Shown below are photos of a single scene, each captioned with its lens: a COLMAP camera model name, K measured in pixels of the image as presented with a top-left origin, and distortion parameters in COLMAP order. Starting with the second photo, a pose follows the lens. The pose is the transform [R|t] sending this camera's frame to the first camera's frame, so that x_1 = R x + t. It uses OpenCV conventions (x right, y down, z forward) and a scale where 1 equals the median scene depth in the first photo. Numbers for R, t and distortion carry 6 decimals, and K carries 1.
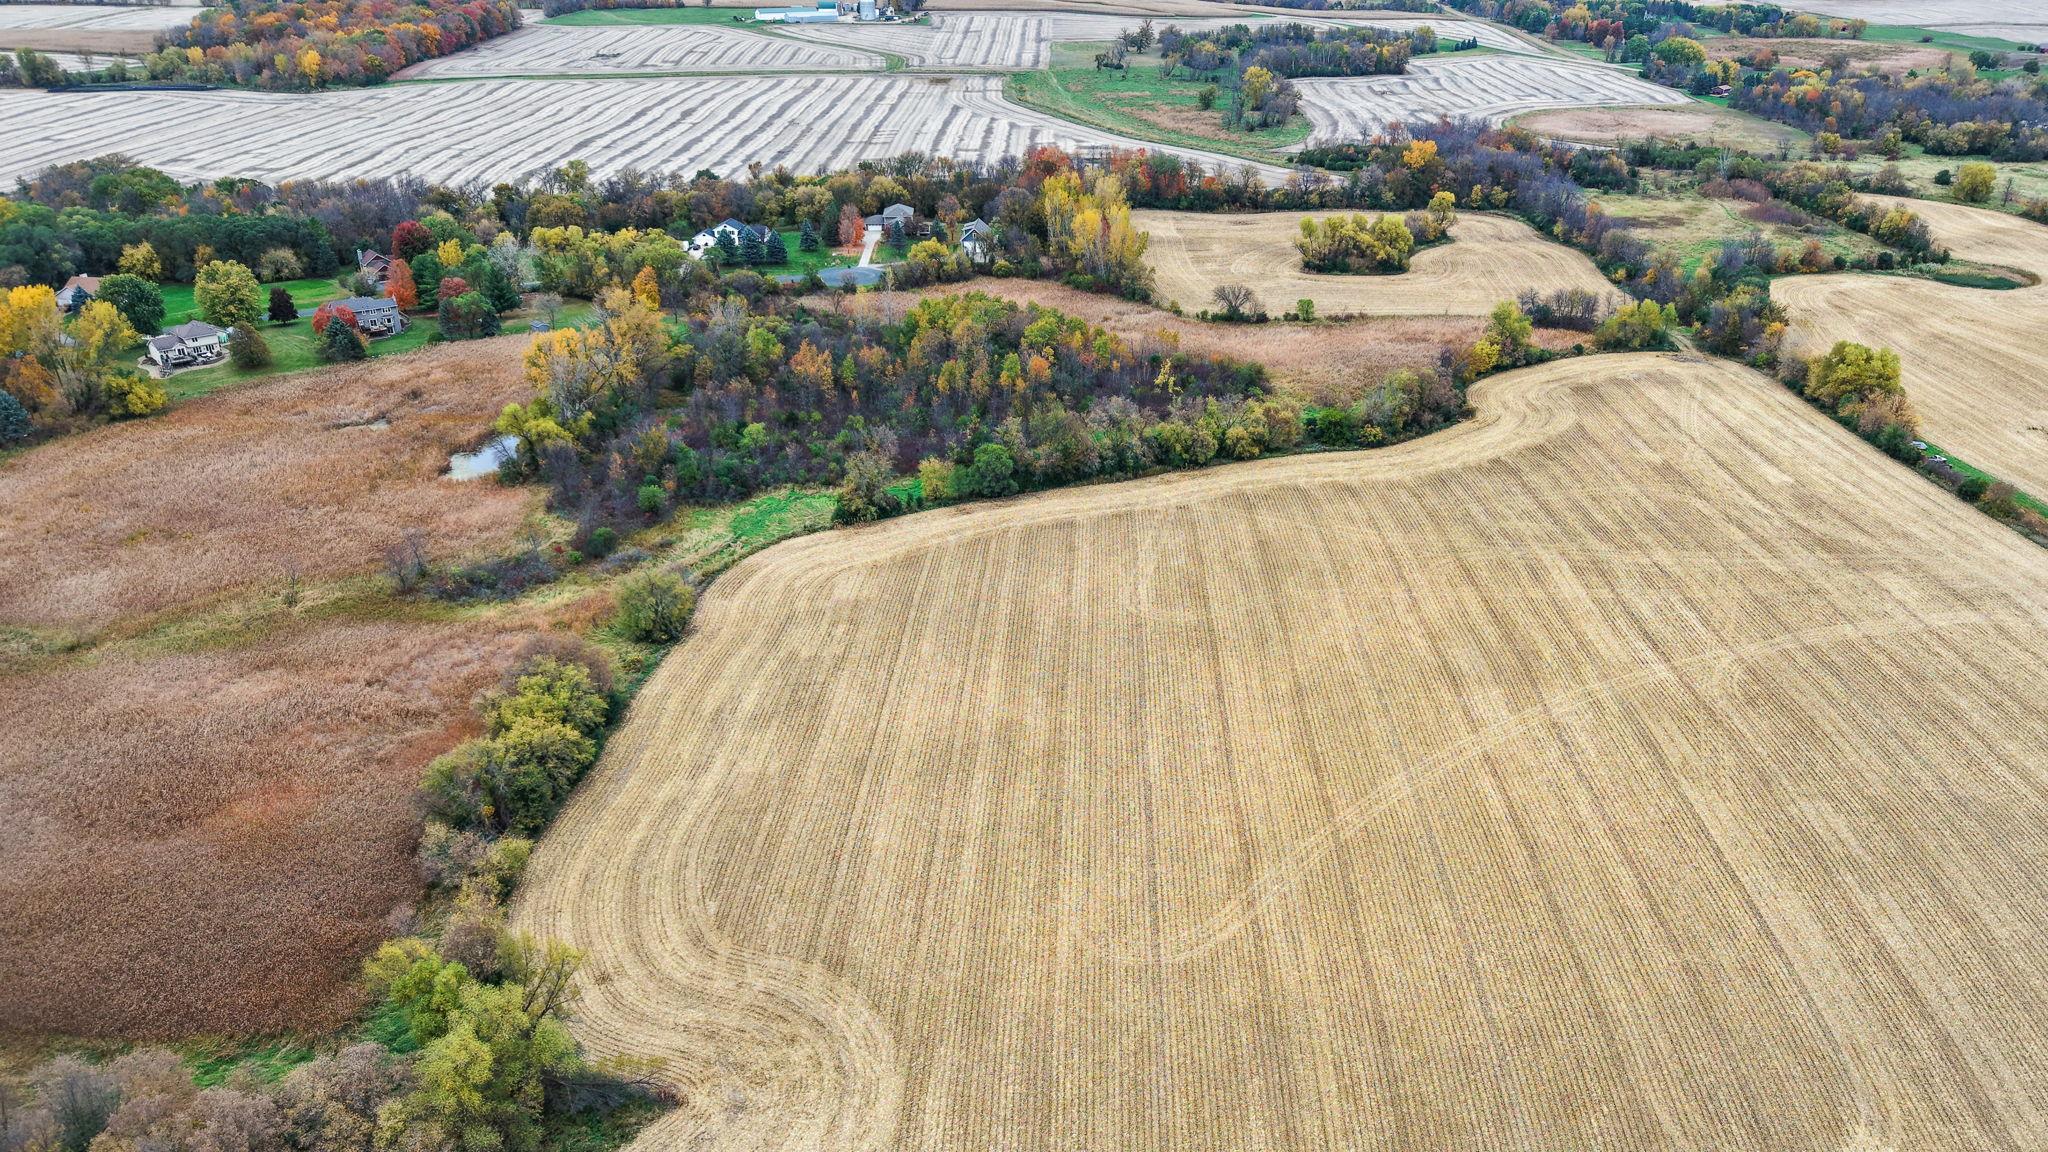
lens RADIAL K [[1595.3, 0, 1121.6], [0, 1595.3, 669.4], [0, 0, 1]] dist [0.005493, 0.000767]
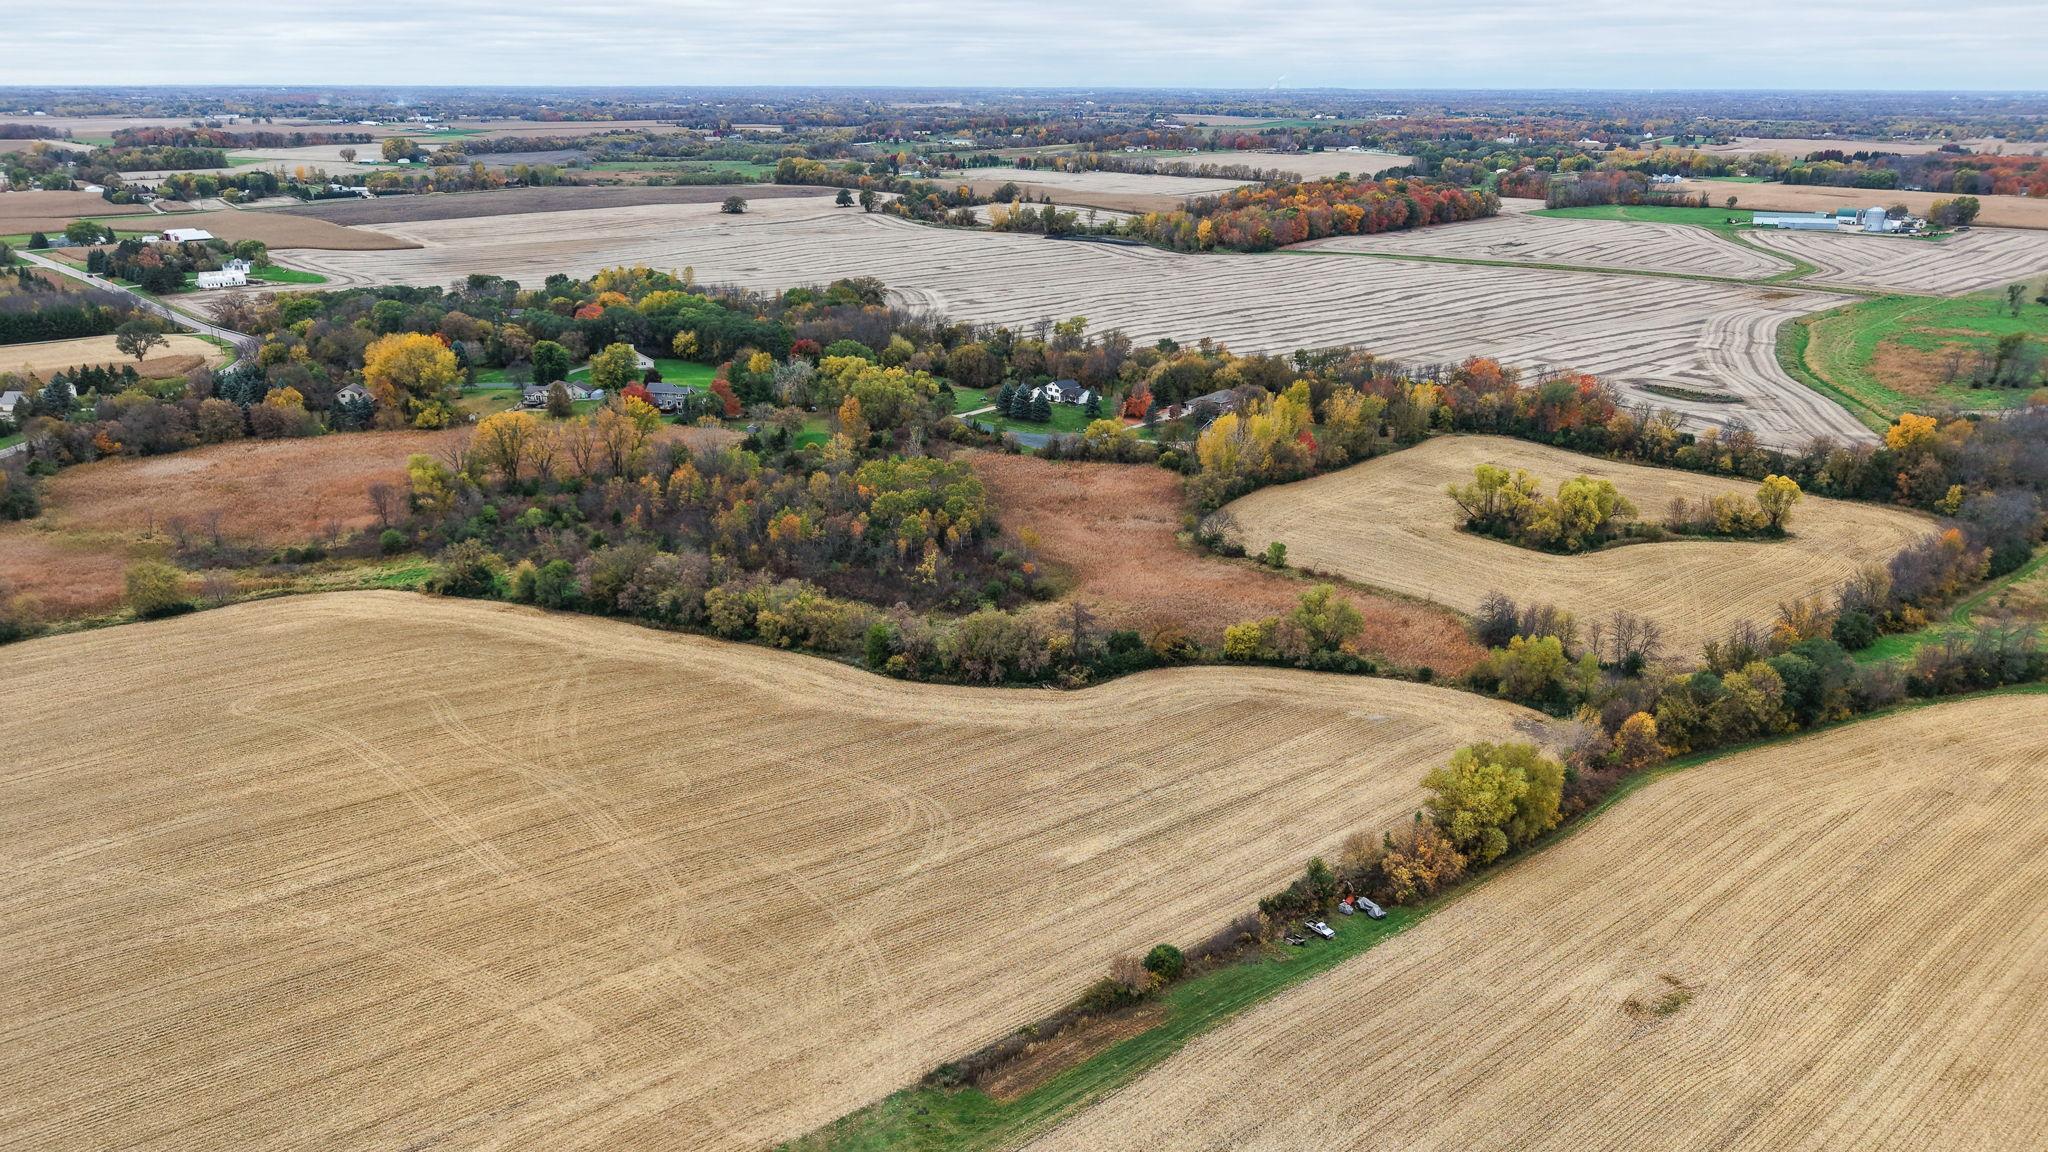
lens RADIAL K [[1554.5, 0, 1023.9], [0, 1554.5, 633.4], [0, 0, 1]] dist [0.007566, -0.002154]
pose [[0.641800, 0.252902, -0.723970, 0.520050], [-0.338972, 0.940380, 0.028002, -0.133098], [0.687888, 0.227434, 0.689263, 0.282206]]
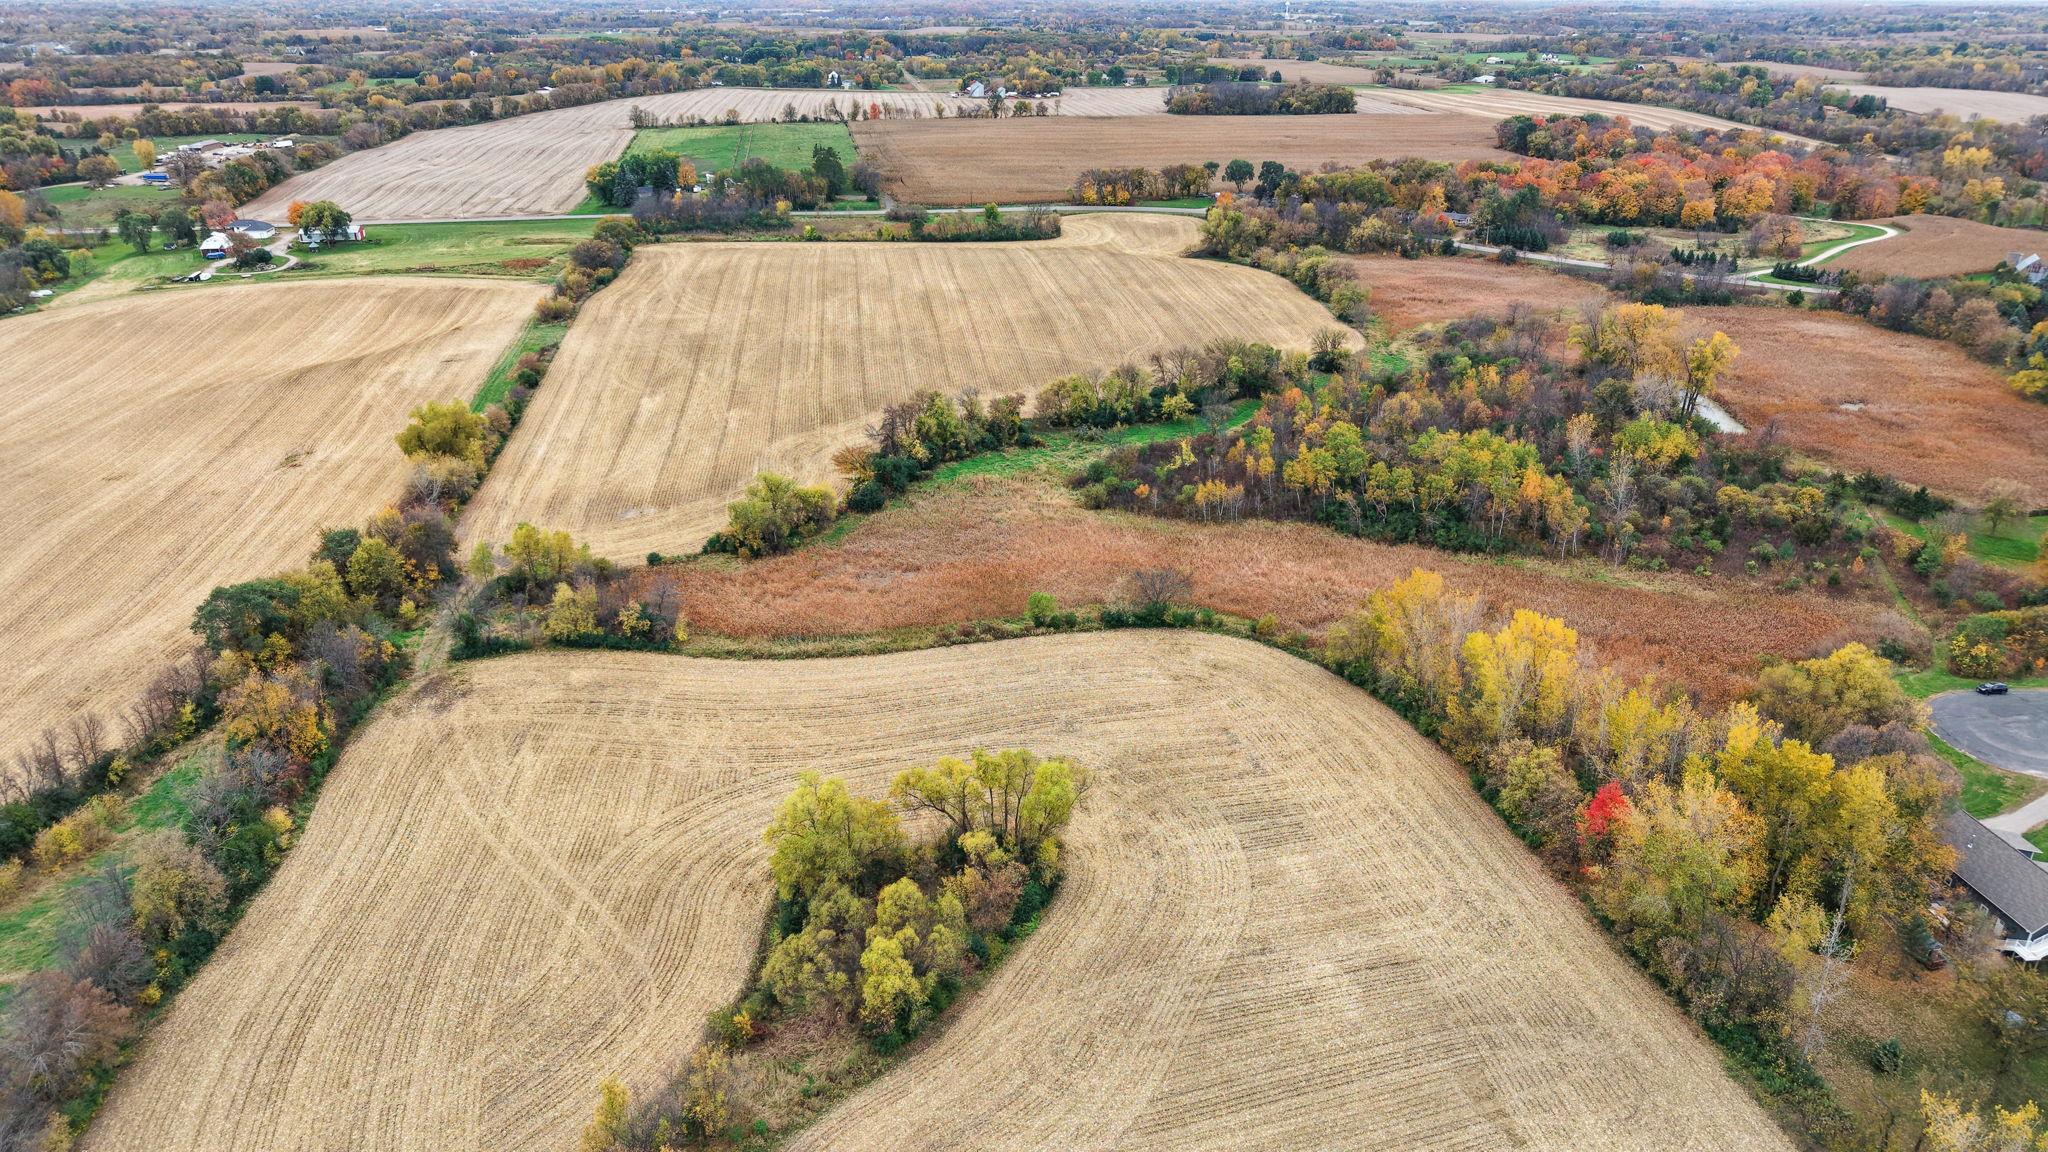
lens RADIAL K [[1375.1, 0, 1028.0], [0, 1375.1, 577.3], [0, 0, 1]] dist [0.017615, -0.019023]
pose [[-0.993217, 0.039049, -0.109519, 0.143511], [-0.057935, 0.650457, 0.757330, -0.506964], [0.100810, 0.758539, -0.643783, 1.076771]]
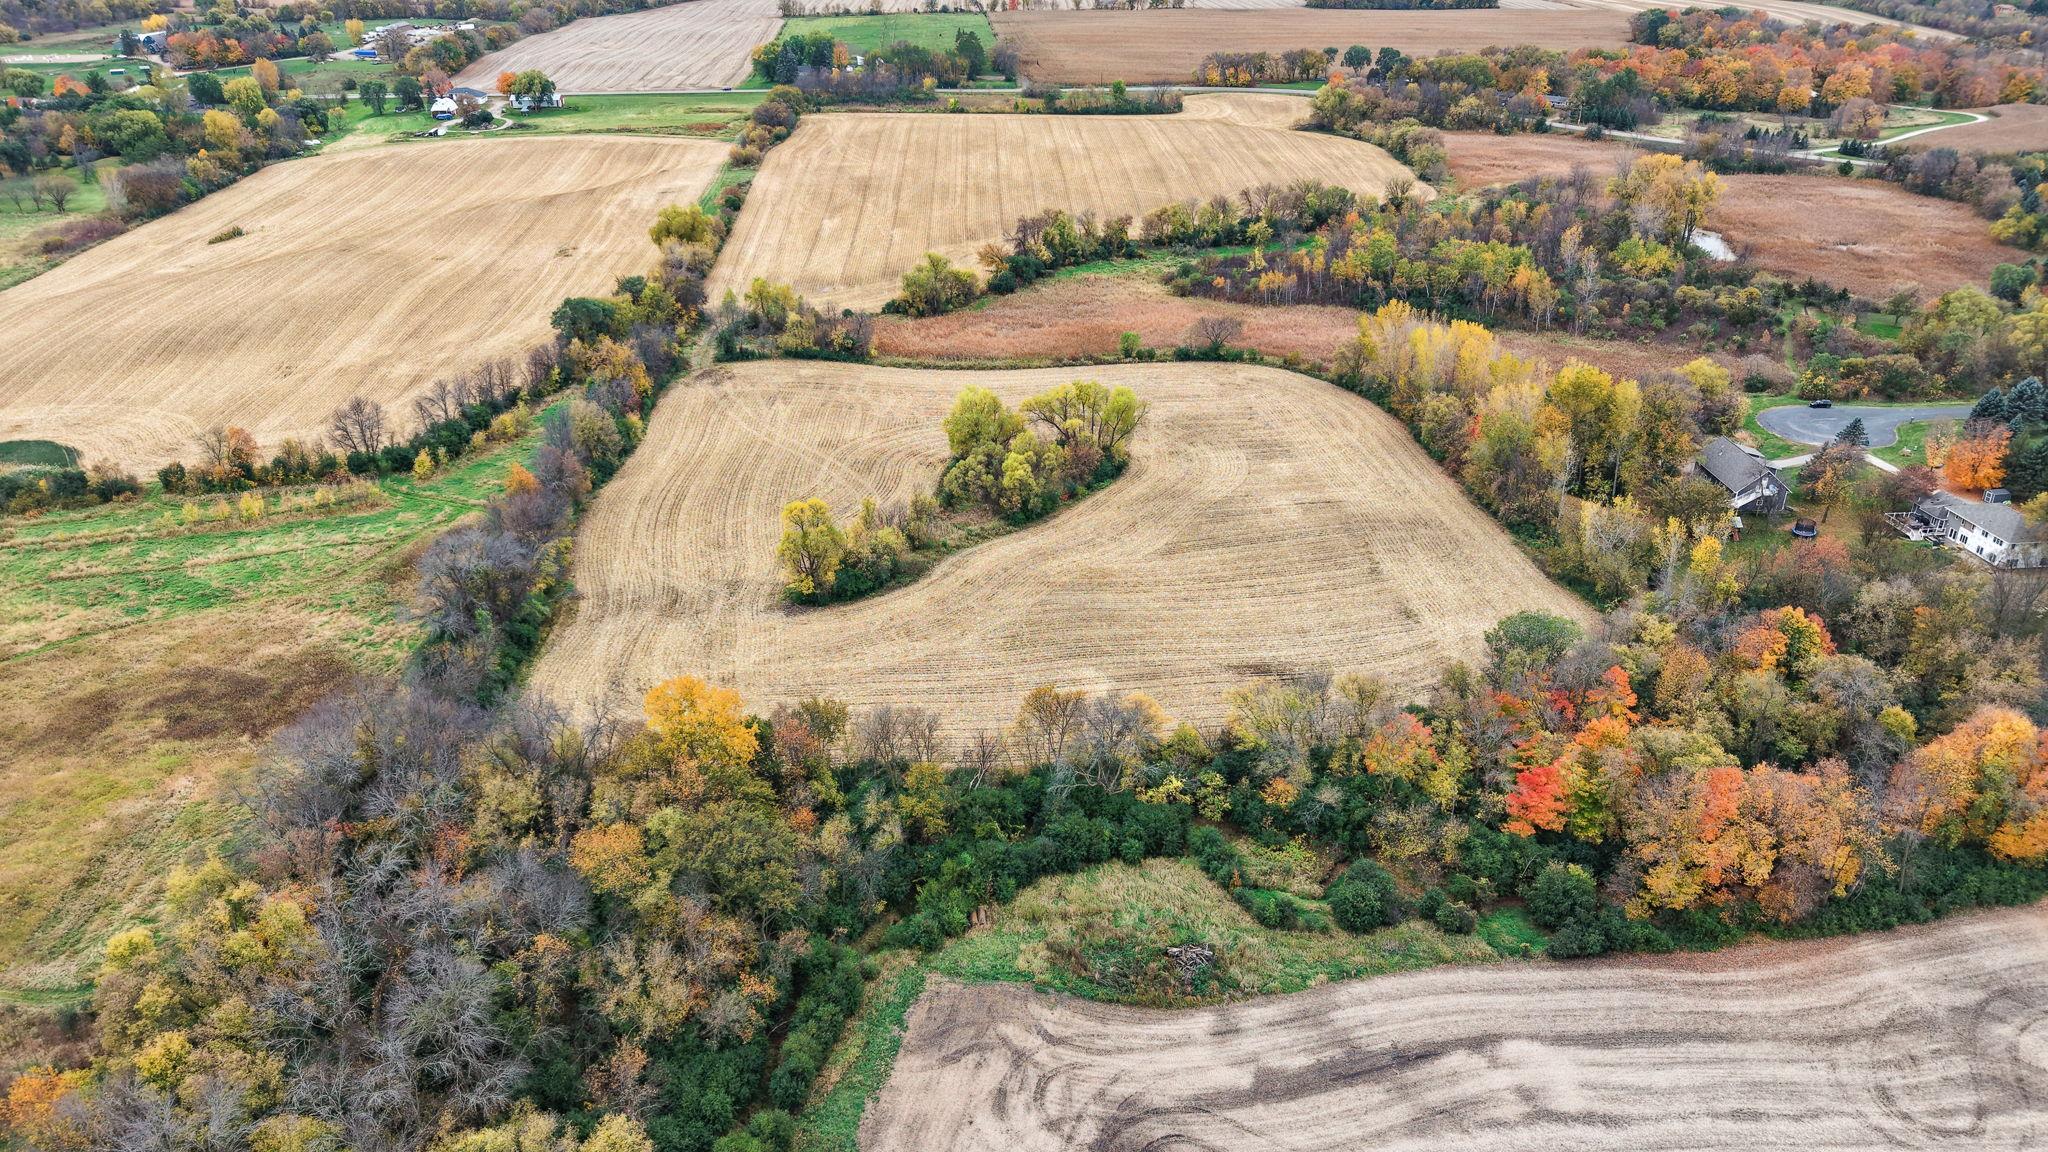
lens RADIAL K [[1480.5, 0, 1028.6], [0, 1480.5, 621.4], [0, 0, 1]] dist [0.009904, -0.007728]
pose [[-0.999703, 0.003786, -0.024075, 0.151810], [-0.016952, 0.601701, 0.798541, -0.607653], [0.017510, 0.798712, -0.601459, 1.279763]]
